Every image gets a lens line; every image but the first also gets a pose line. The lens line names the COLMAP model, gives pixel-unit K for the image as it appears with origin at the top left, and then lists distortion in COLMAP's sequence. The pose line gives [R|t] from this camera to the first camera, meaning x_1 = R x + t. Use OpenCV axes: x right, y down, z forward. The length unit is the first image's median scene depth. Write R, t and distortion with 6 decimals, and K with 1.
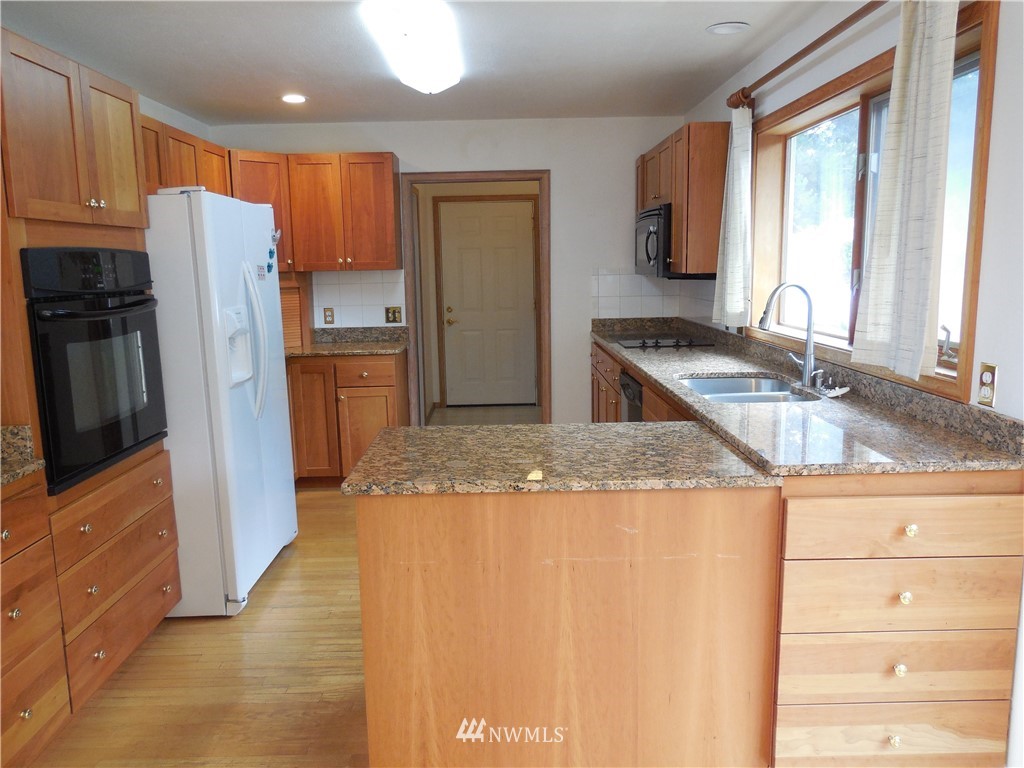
lens RADIAL K [[764.4, 0, 506.3], [0, 764.4, 384.6], [0, 0, 1]] dist [-0.020722, 0.000064]
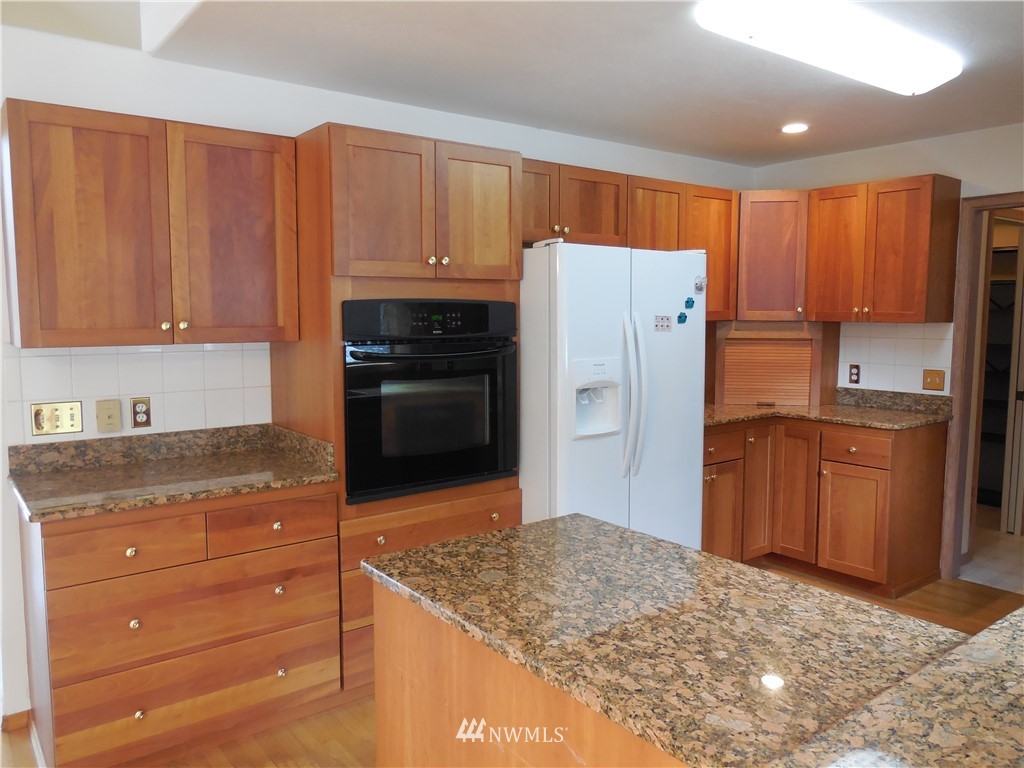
lens RADIAL K [[764.4, 0, 506.3], [0, 764.4, 384.6], [0, 0, 1]] dist [-0.020722, 0.000064]
pose [[0.600412, 0.096855, -0.793804, 0.230855], [-0.136424, 0.990493, 0.017667, -0.045714], [0.787968, 0.097686, 0.607917, 0.208128]]
